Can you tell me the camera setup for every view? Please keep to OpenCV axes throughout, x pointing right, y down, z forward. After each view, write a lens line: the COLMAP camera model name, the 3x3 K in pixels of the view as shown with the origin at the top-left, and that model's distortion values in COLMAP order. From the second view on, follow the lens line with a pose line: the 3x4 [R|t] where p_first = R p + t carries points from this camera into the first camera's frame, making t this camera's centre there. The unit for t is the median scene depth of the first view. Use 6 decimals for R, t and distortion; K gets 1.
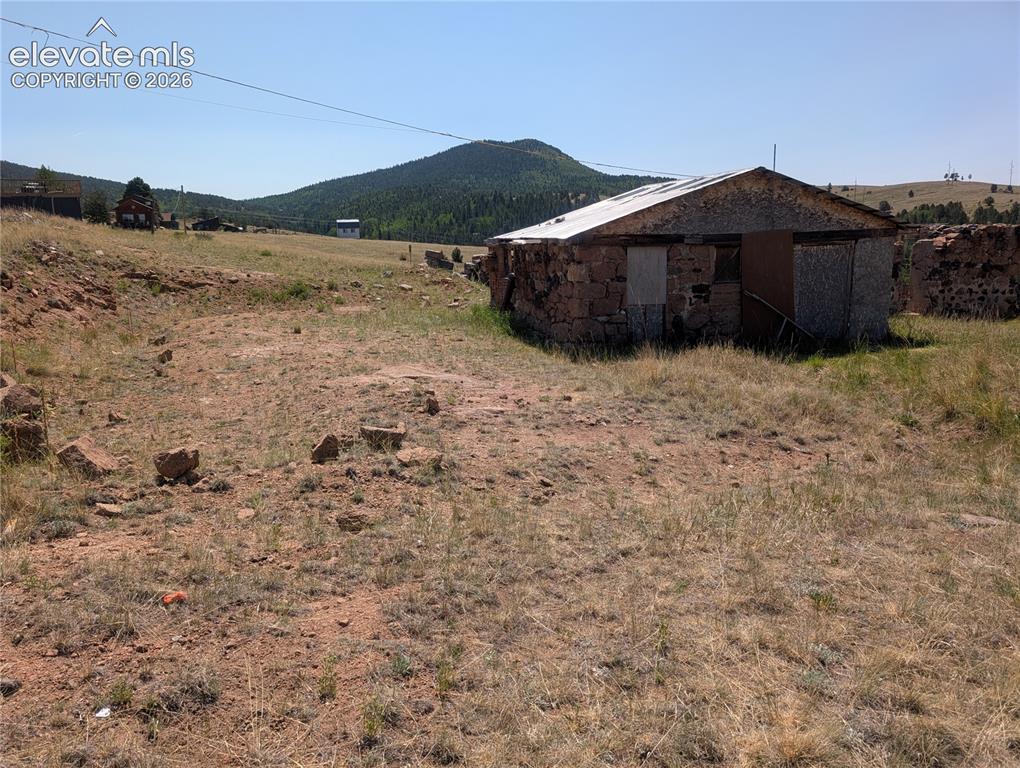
lens RADIAL K [[717.3, 0, 510.0], [0, 717.3, 384.0], [0, 0, 1]] dist [0.060843, -0.057301]
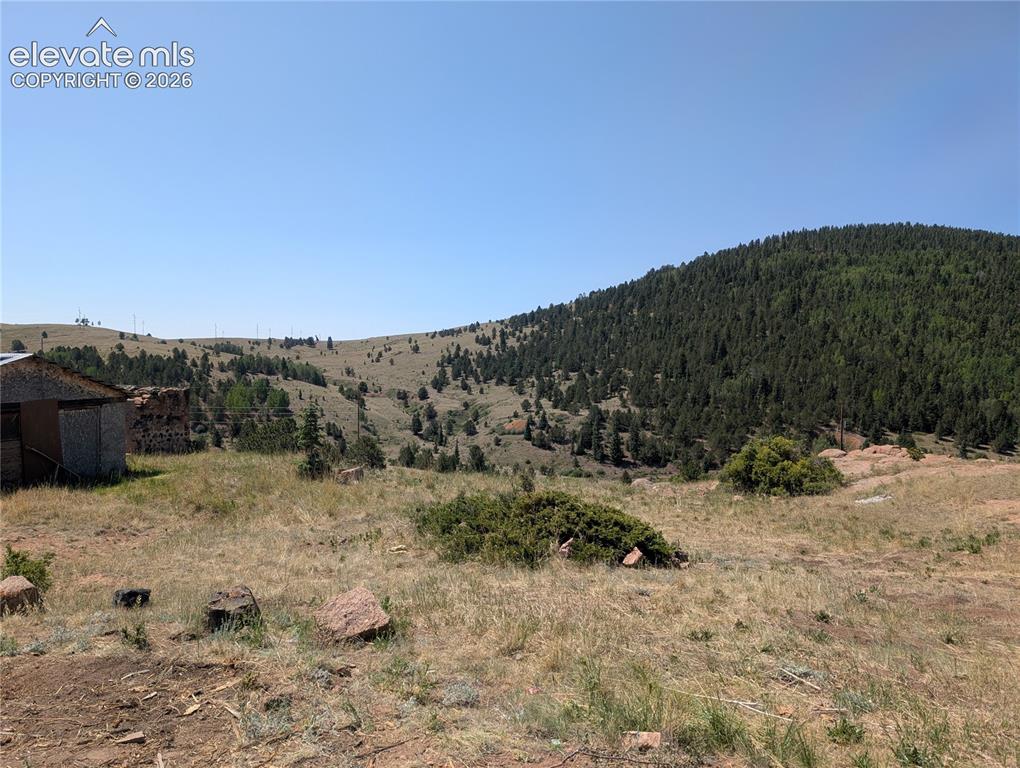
lens RADIAL K [[726.6, 0, 502.0], [0, 726.6, 396.2], [0, 0, 1]] dist [0.067988, -0.090963]
pose [[0.492149, -0.003361, 0.870505, -0.284987], [0.150579, 0.985247, -0.081328, 0.013582], [-0.857389, 0.171105, 0.485394, -0.272867]]
